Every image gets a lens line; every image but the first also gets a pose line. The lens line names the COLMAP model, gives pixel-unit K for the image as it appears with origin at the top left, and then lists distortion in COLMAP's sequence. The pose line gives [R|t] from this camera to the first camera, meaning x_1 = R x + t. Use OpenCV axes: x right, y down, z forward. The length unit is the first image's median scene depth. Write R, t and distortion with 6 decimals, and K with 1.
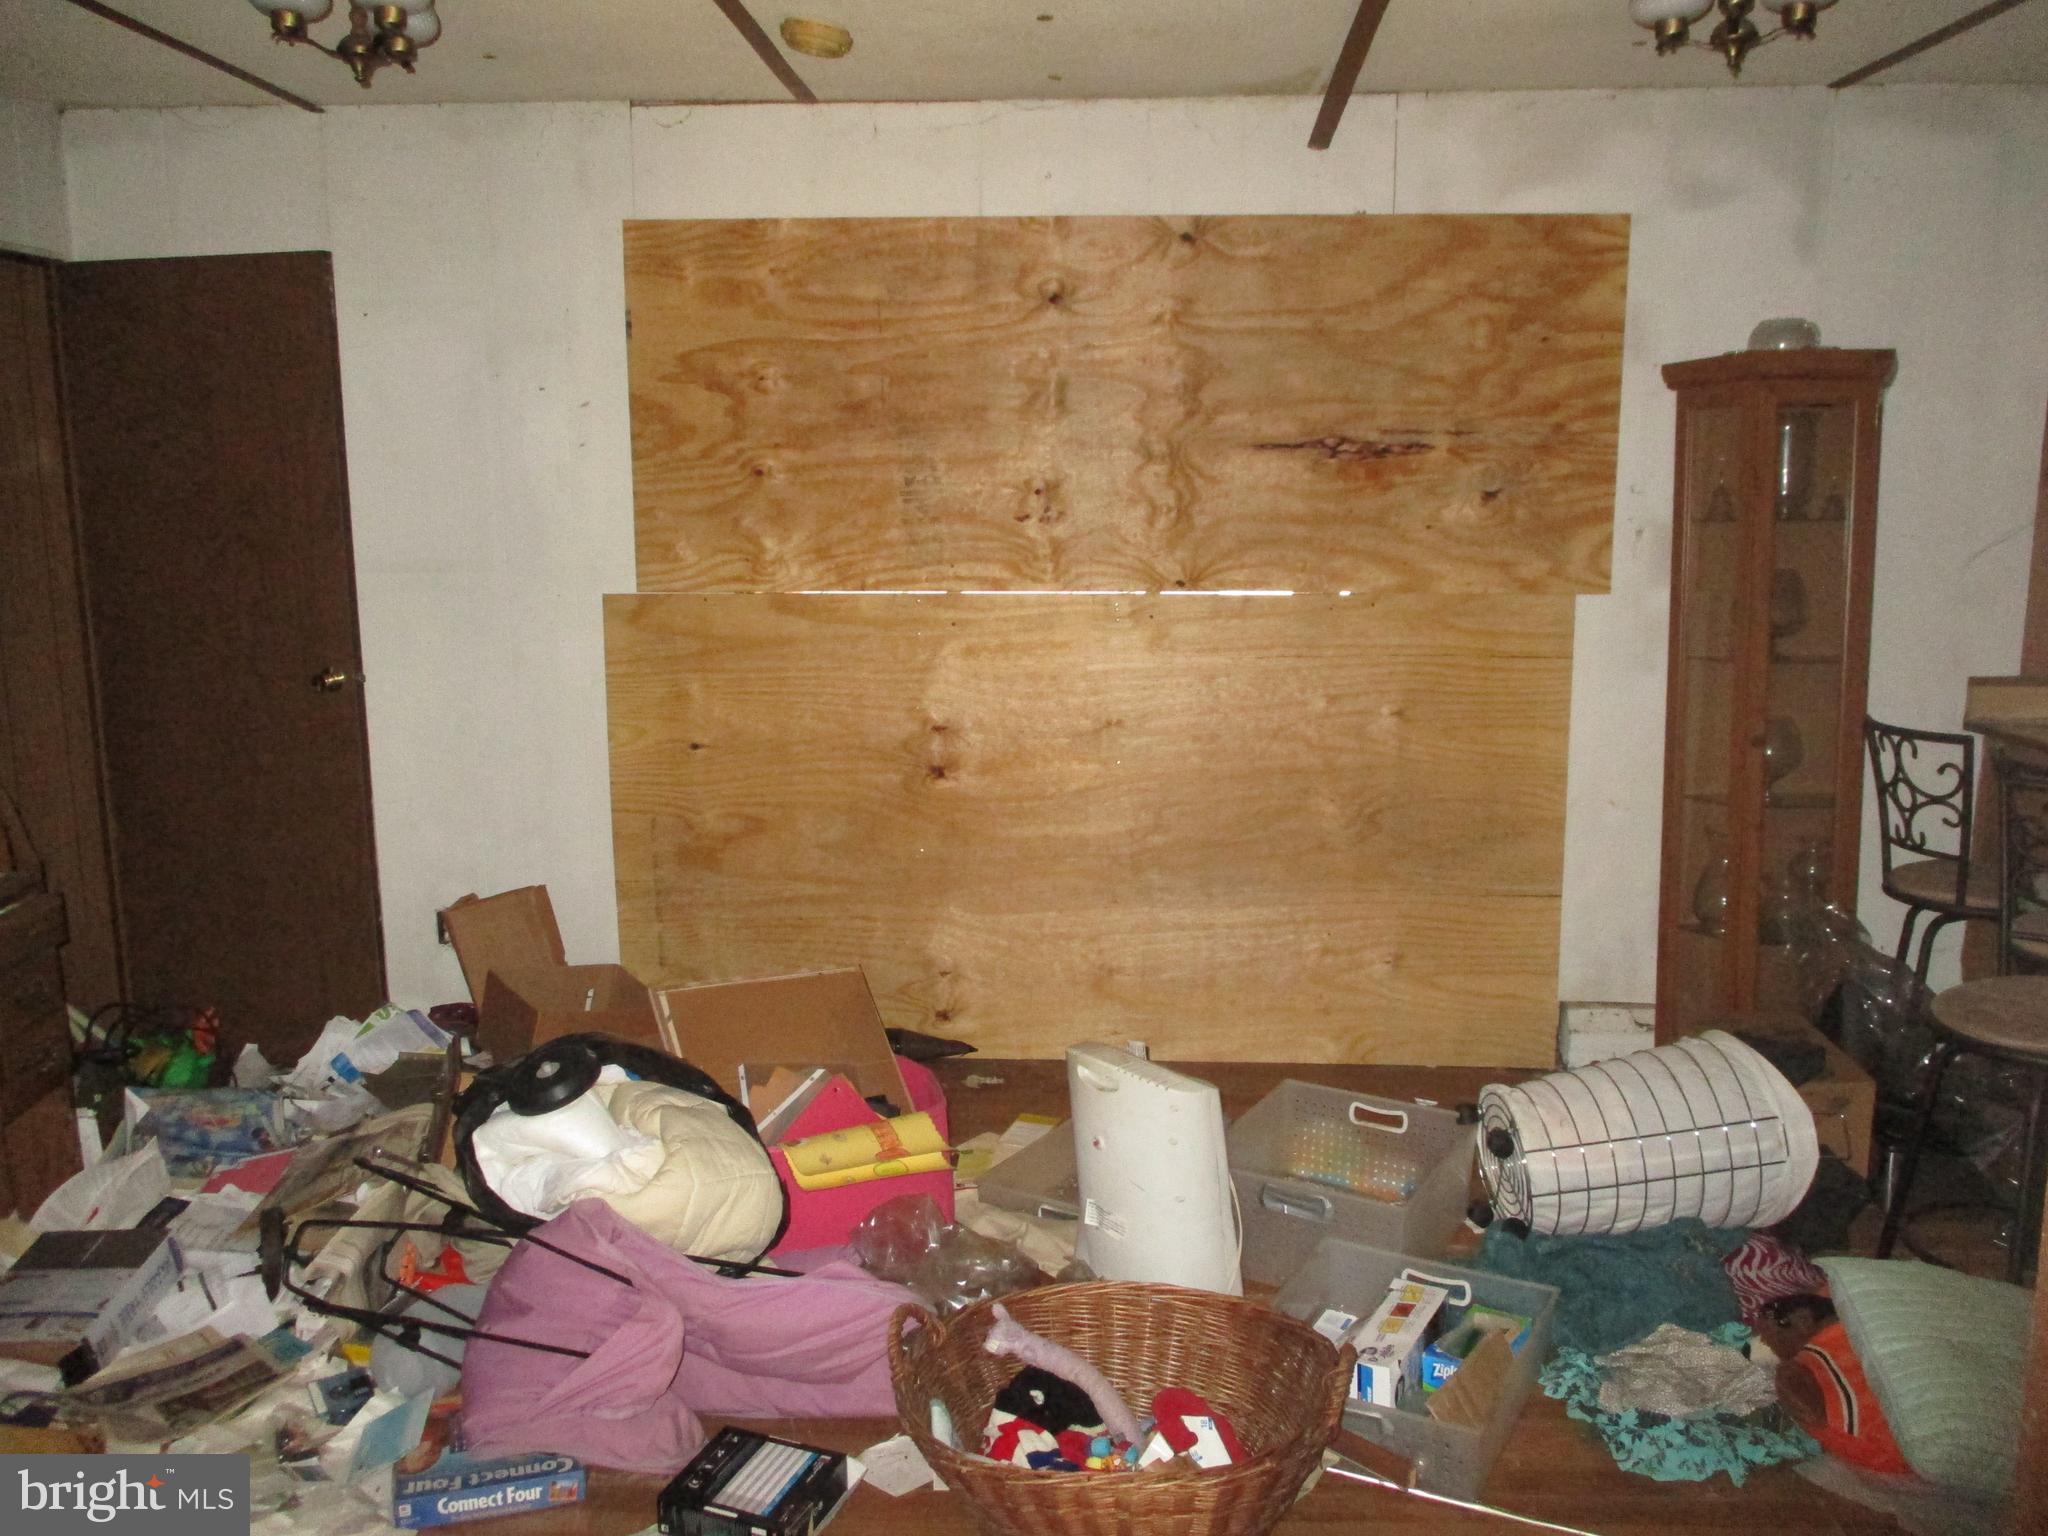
lens RADIAL K [[1681.4, 0, 1027.5], [0, 1681.4, 761.7], [0, 0, 1]] dist [-0.039823, 0.006522]
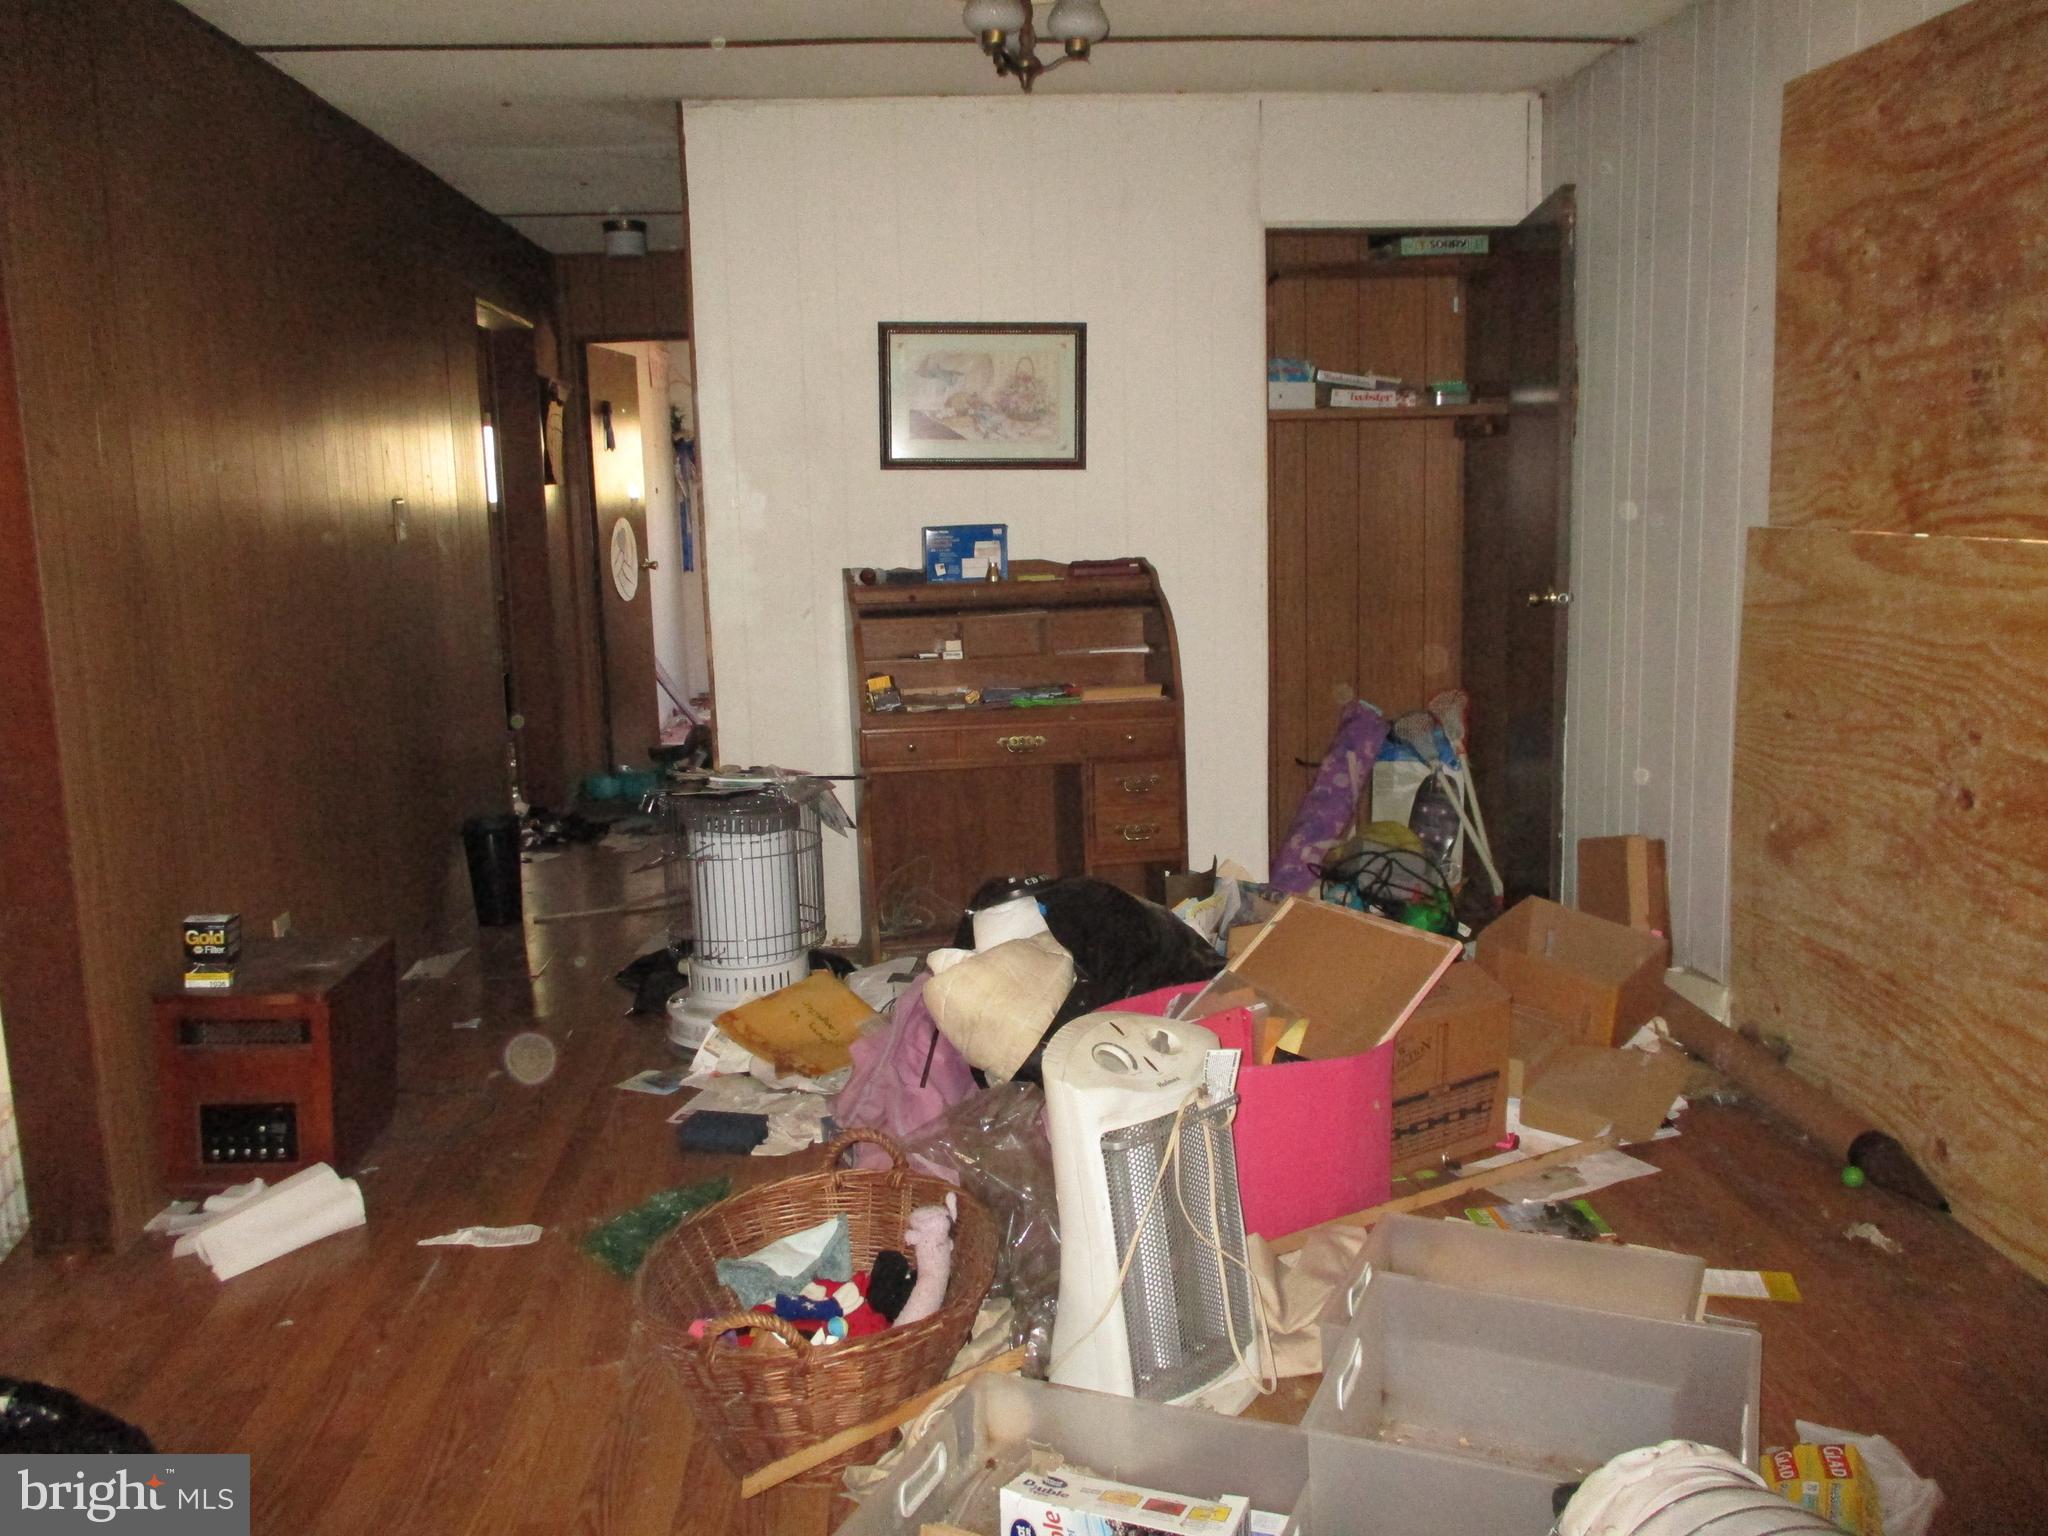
lens RADIAL K [[1747.9, 0, 1025.8], [0, 1747.9, 728.3], [0, 0, 1]] dist [-0.011885, -0.003015]
pose [[0.141348, 0.138920, -0.980164, 0.602786], [-0.146490, 0.982140, 0.118075, -0.050262], [0.979061, 0.126895, 0.159174, 0.515027]]
